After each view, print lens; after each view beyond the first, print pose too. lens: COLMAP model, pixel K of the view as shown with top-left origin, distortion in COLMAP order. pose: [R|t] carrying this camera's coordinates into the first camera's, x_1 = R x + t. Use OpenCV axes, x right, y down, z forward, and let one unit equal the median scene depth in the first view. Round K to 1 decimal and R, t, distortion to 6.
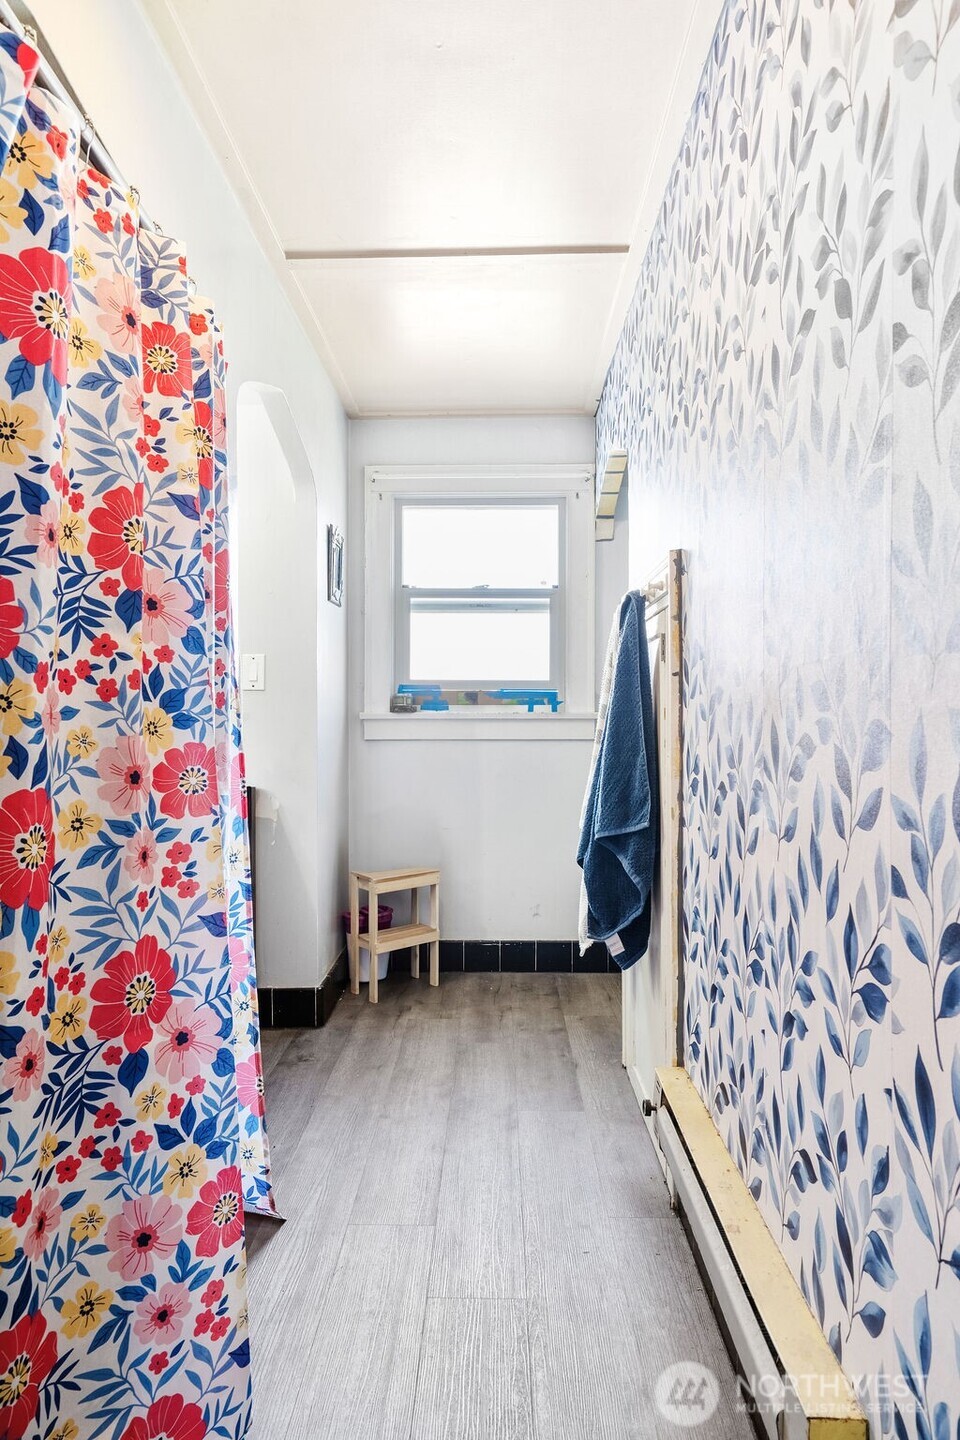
lens RADIAL K [[825.8, 0, 480.0], [0, 825.8, 720.0], [0, 0, 1]] dist [0.000527, 0.000024]
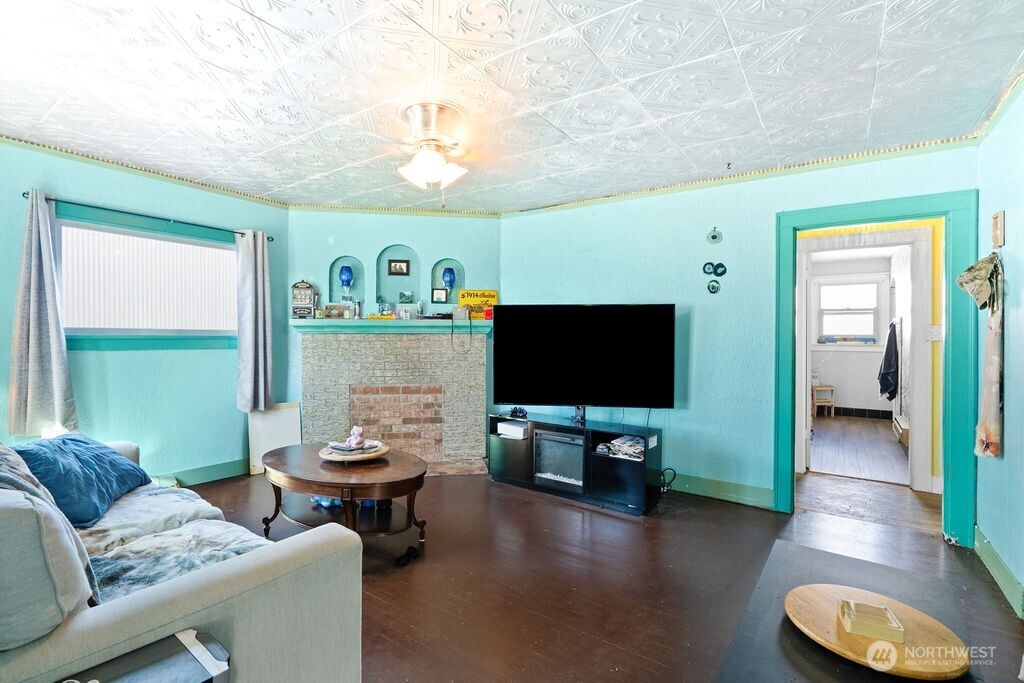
lens RADIAL K [[474.4, 0, 502.8], [0, 474.4, 330.8], [0, 0, 1]] dist [-0.000406, 0.000252]
pose [[0.828695, 0.007885, -0.559645, -0.087487], [-0.011741, 0.999926, -0.003298, -0.041546], [0.559577, 0.009303, 0.828726, -1.495871]]
